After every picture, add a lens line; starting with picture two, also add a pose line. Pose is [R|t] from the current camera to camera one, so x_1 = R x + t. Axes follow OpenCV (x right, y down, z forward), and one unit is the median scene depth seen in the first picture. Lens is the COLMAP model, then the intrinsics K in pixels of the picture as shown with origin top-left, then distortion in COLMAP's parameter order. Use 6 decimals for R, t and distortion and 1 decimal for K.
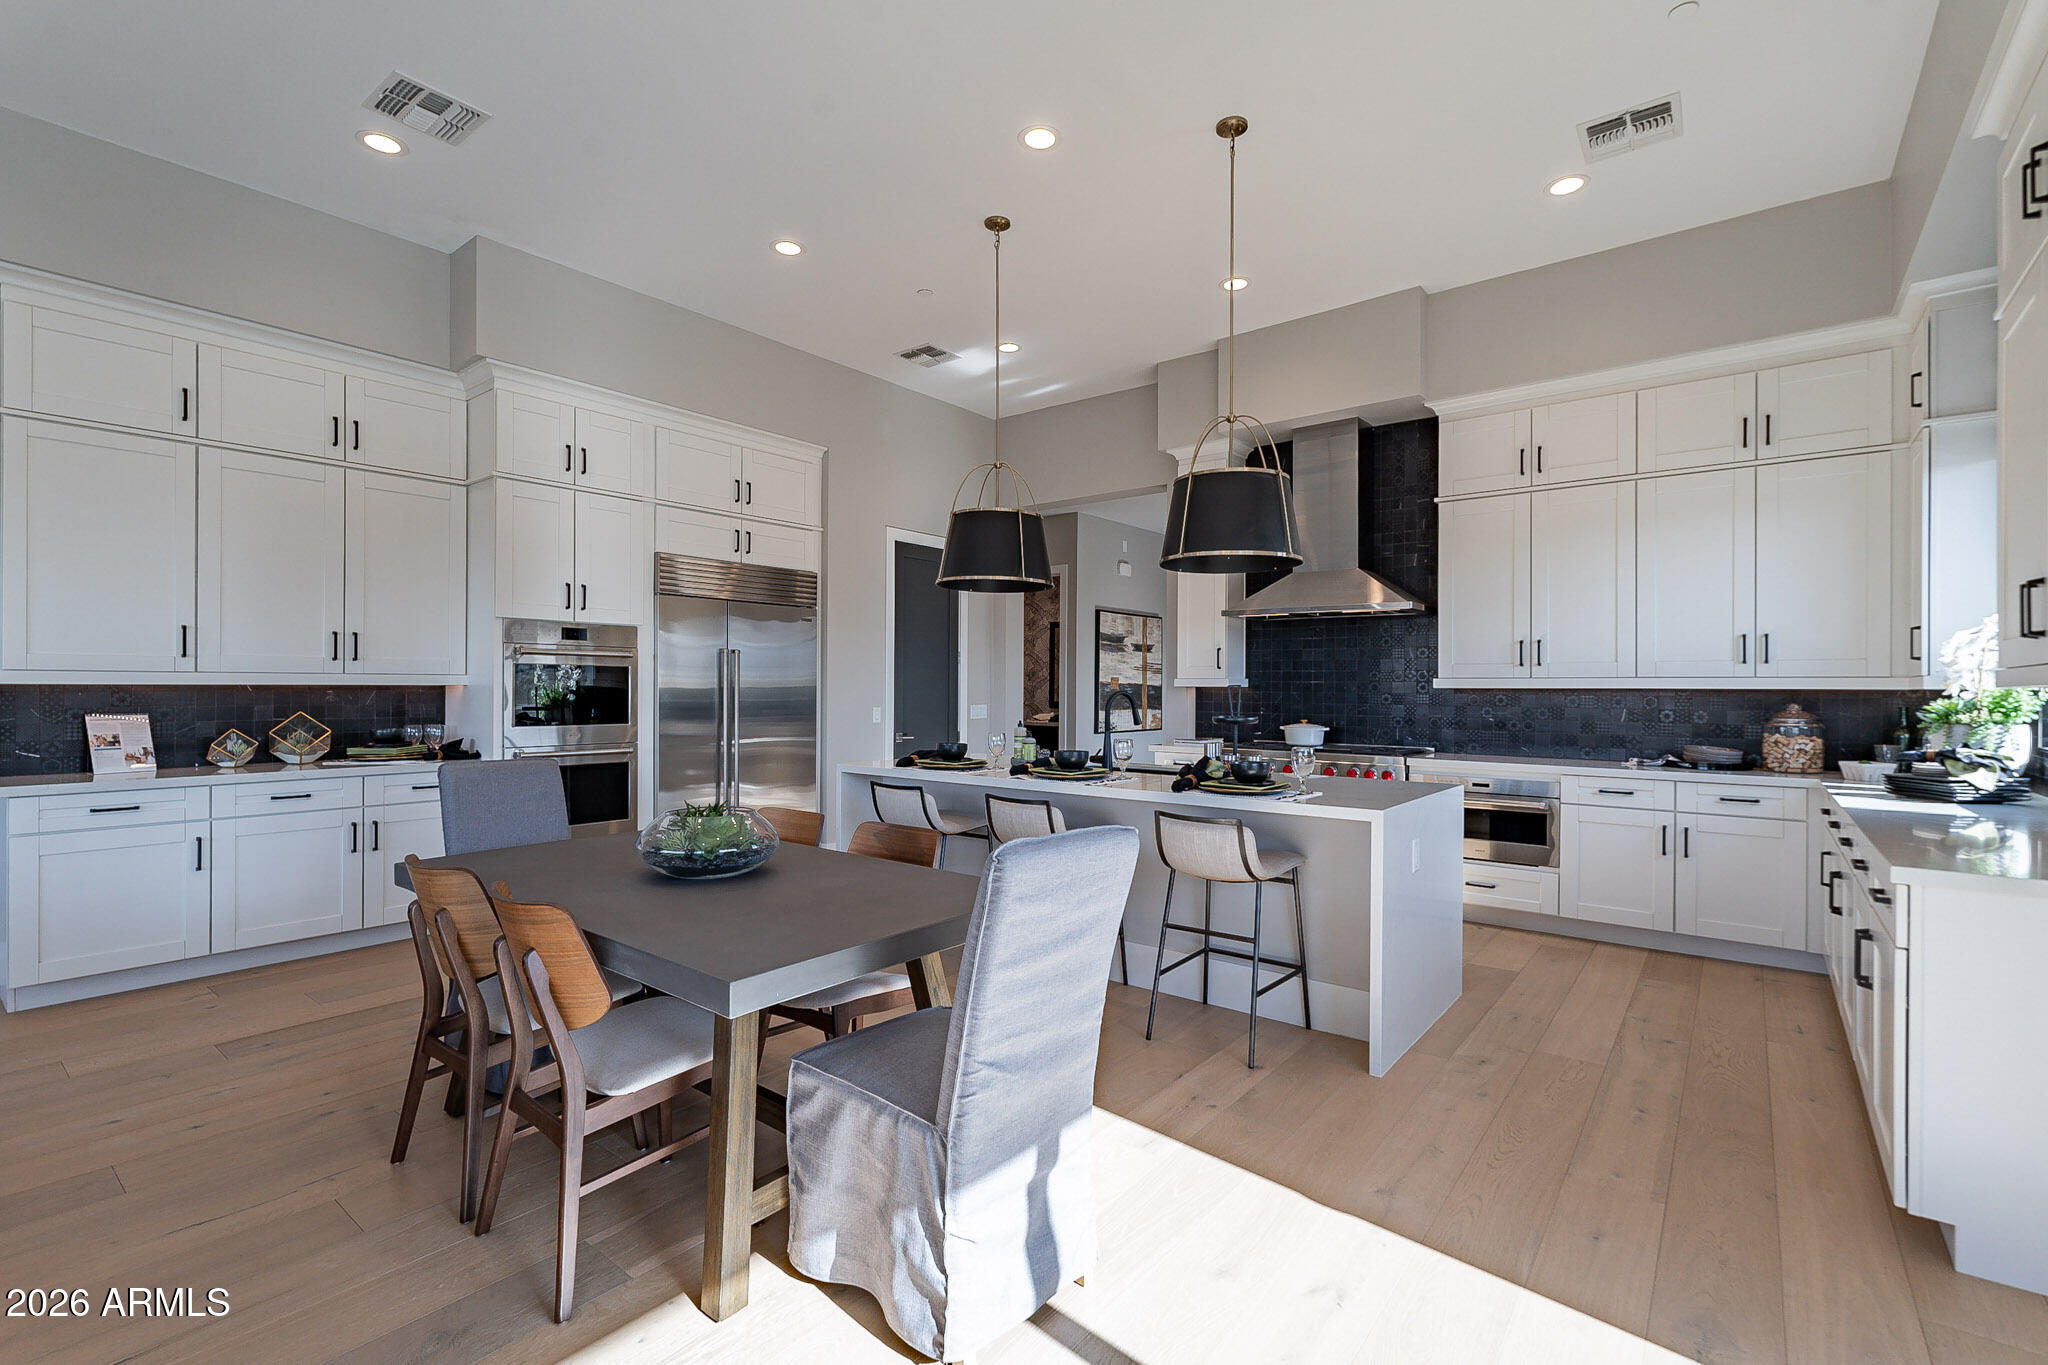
lens RADIAL K [[922.6, 0, 1018.6], [0, 922.6, 685.2], [0, 0, 1]] dist [-0.002075, -0.000468]
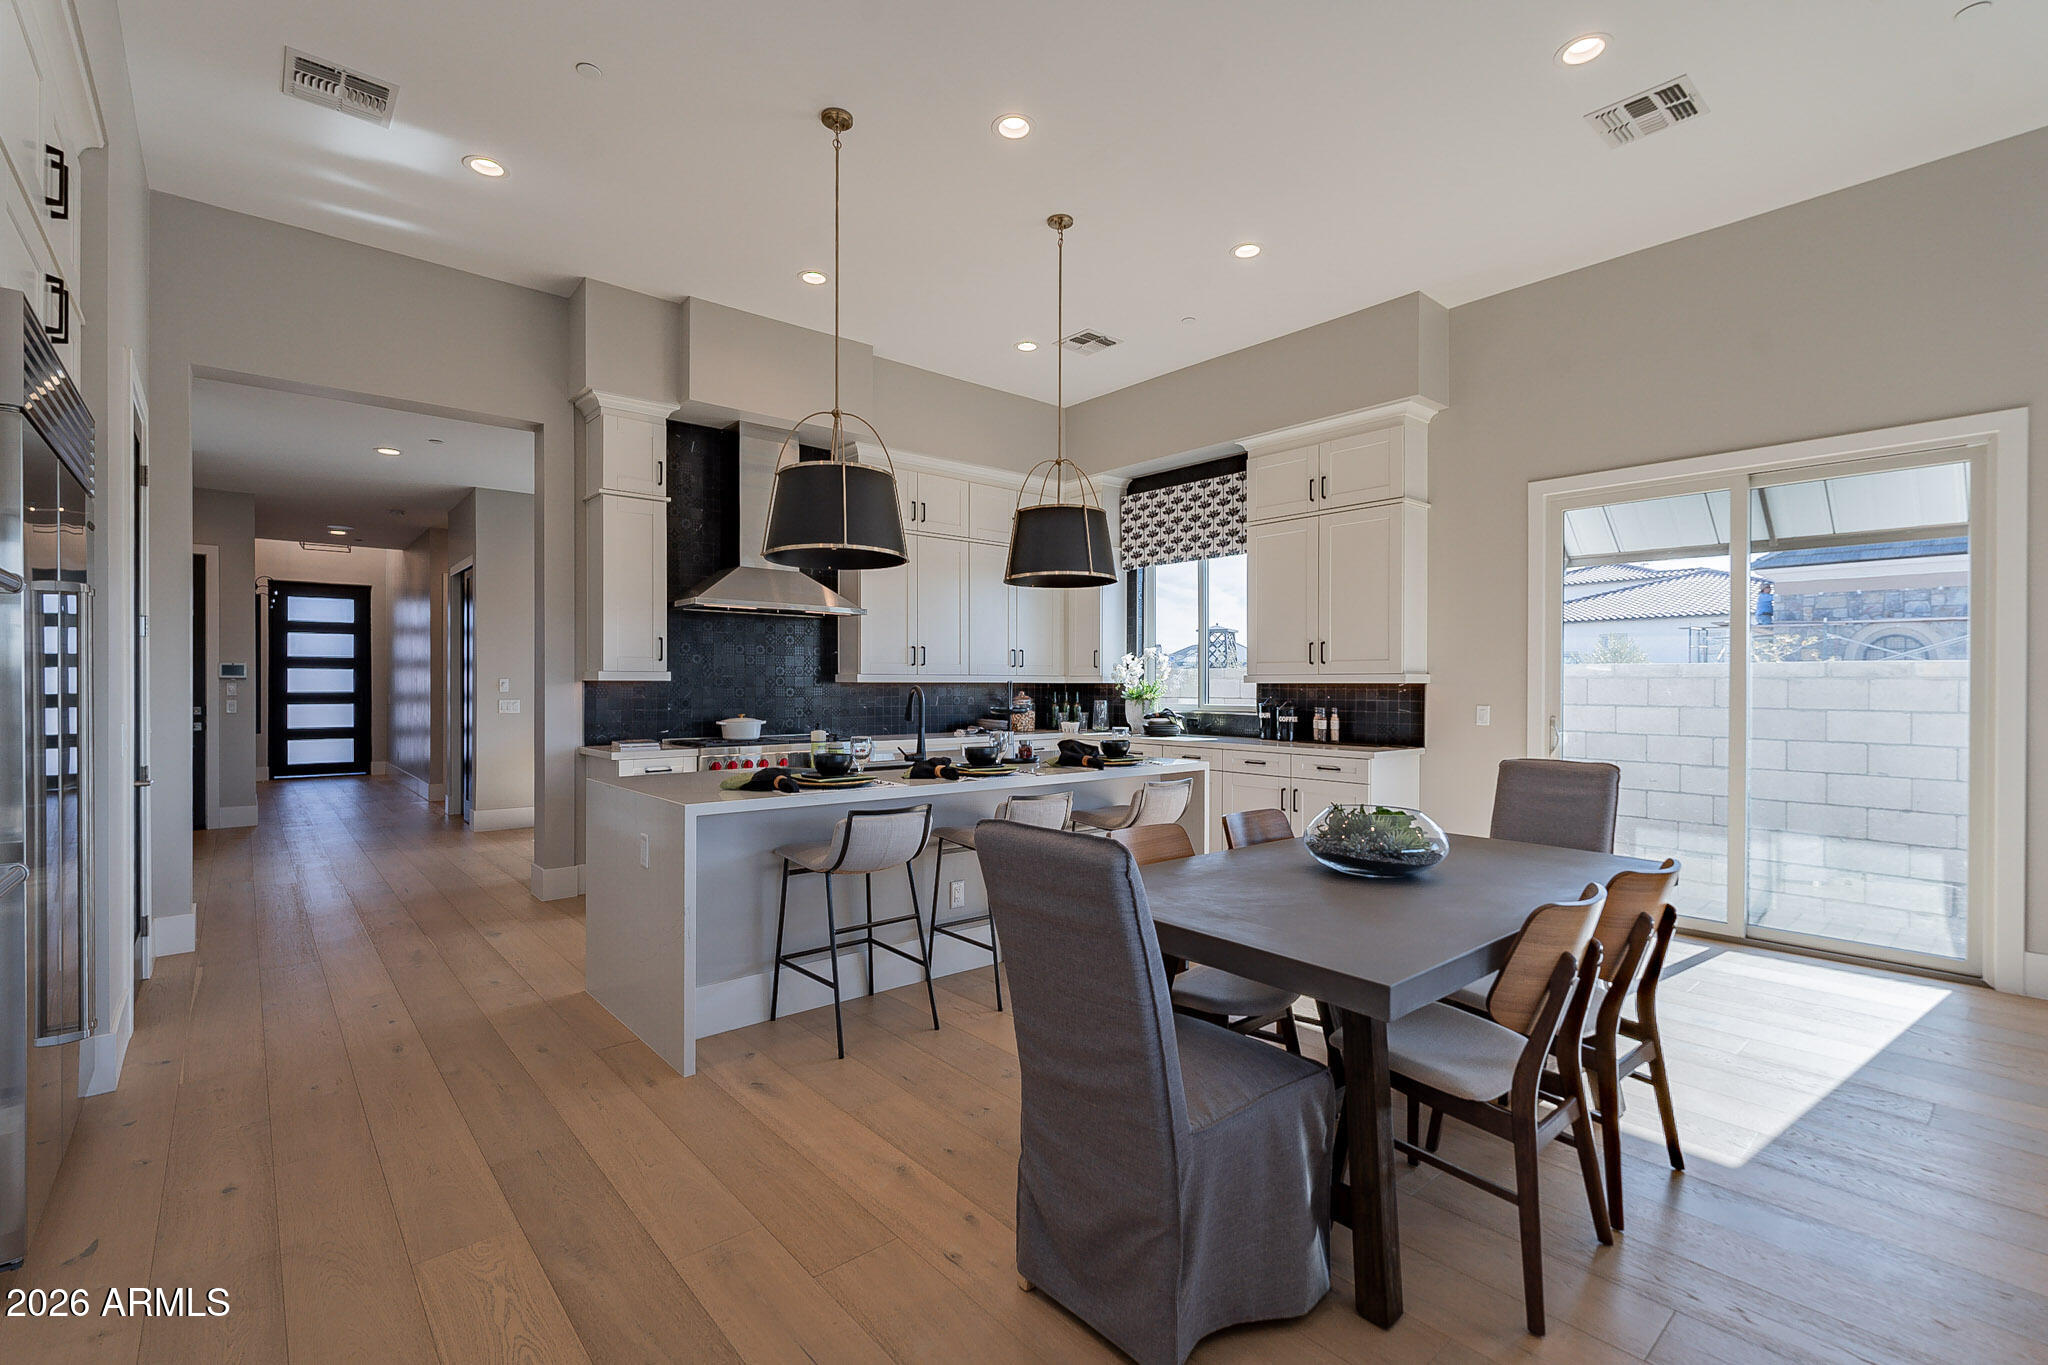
lens RADIAL K [[889.8, 0, 1014.2], [0, 889.8, 680.3], [0, 0, 1]] dist [0.000533, 0.000322]
pose [[0.191069, -0.001121, 0.981576, -0.649957], [-0.003444, 0.999992, 0.001813, -0.002269], [-0.981571, -0.003727, 0.191064, 0.583770]]
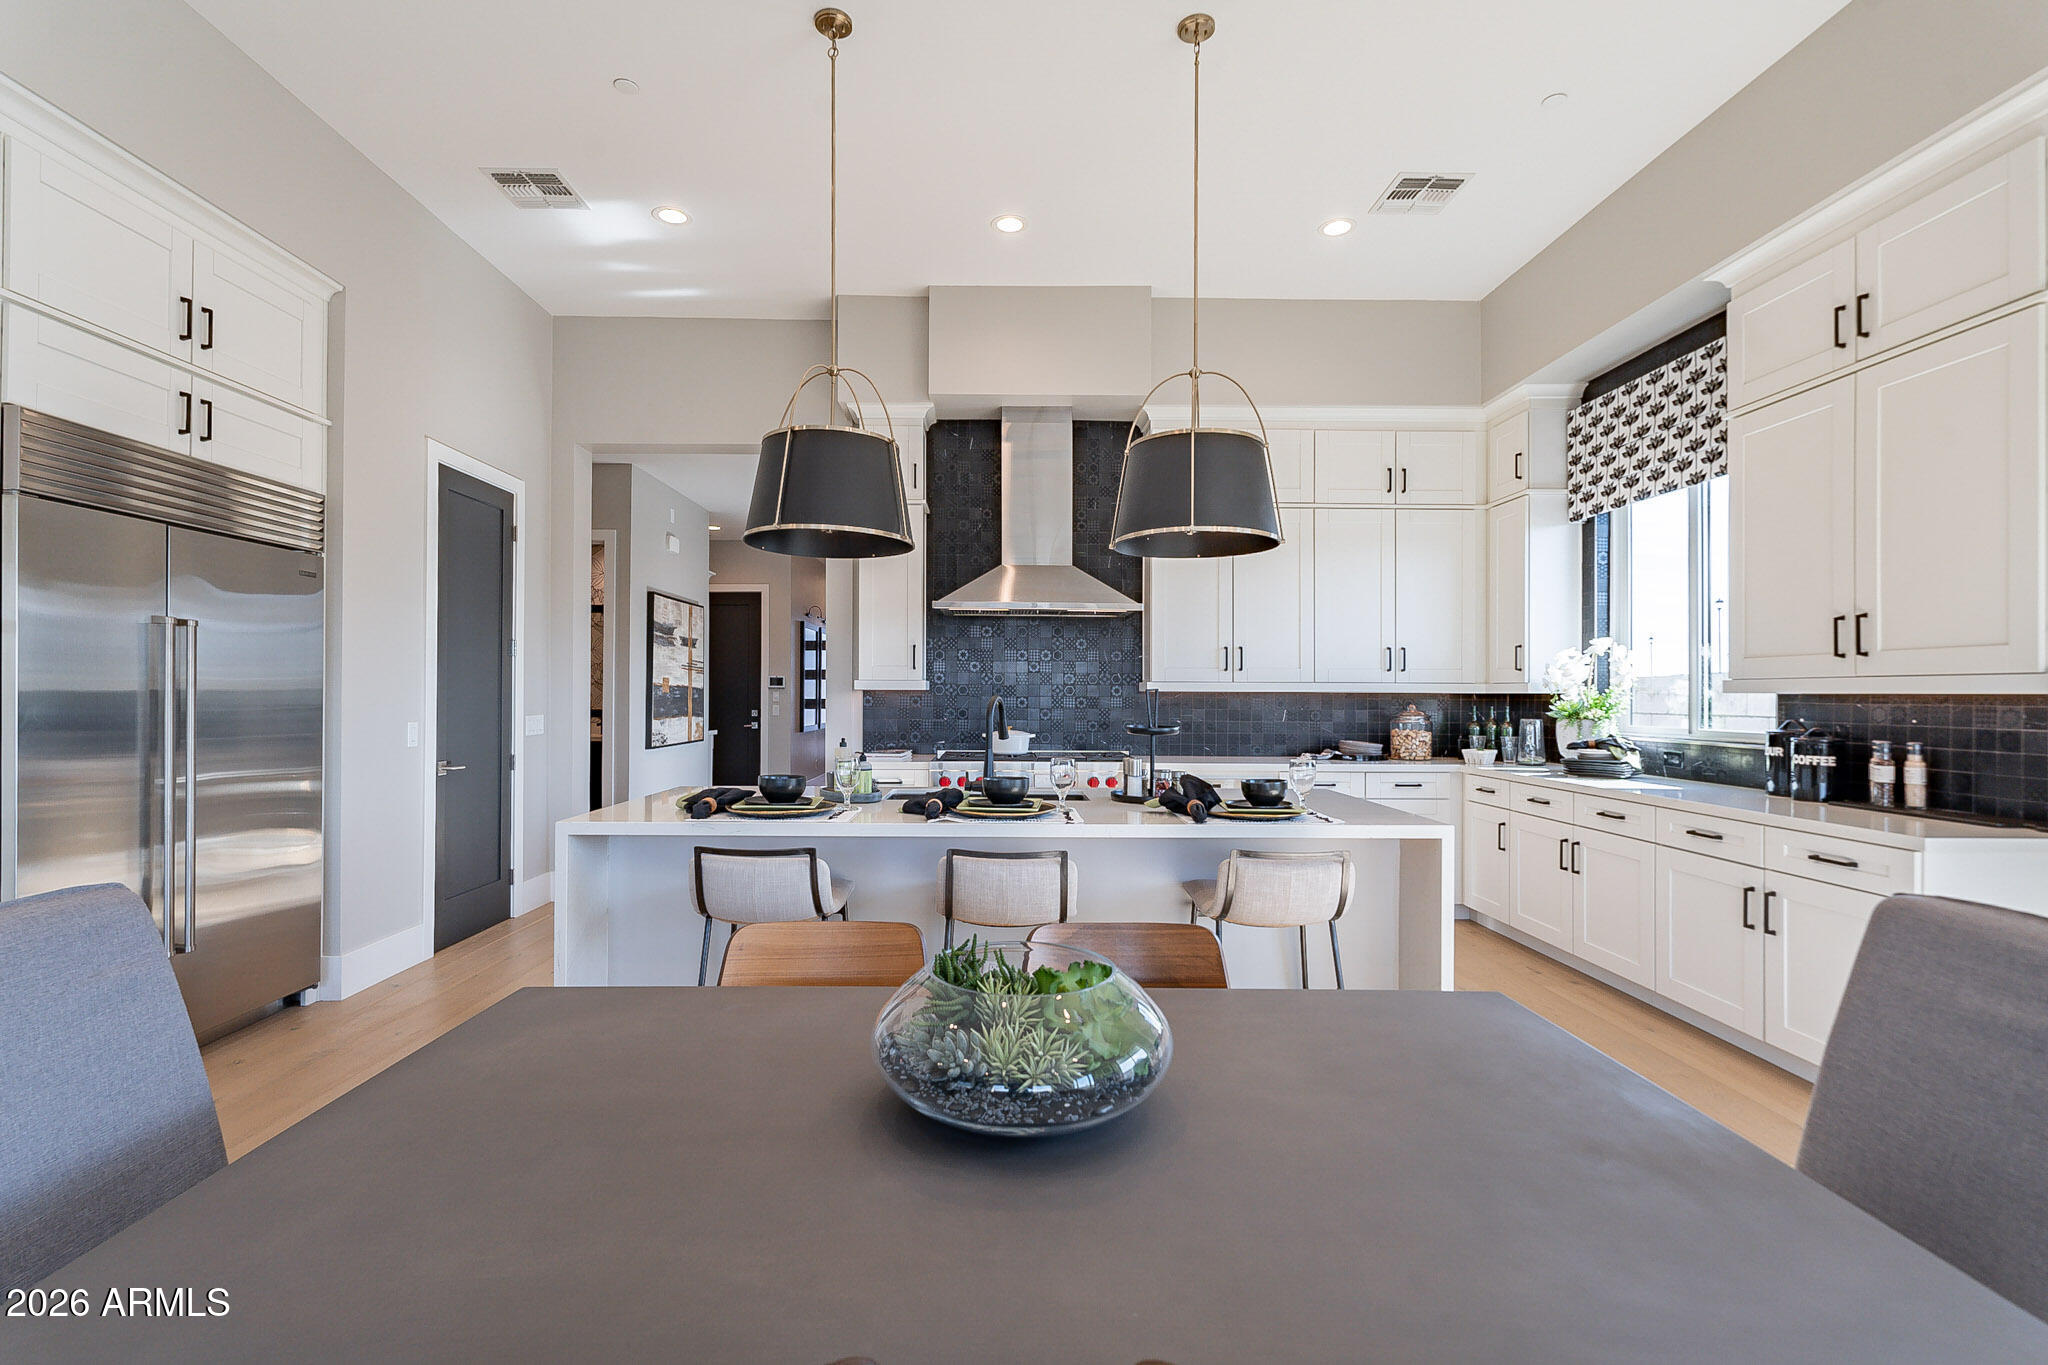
lens RADIAL K [[922.6, 0, 1018.6], [0, 922.6, 685.2], [0, 0, 1]] dist [-0.002075, -0.000468]
pose [[0.769703, 0.003715, 0.638392, -0.300573], [-0.002545, 0.999993, -0.002750, -0.000712], [-0.638397, 0.000492, 0.769707, 0.318969]]
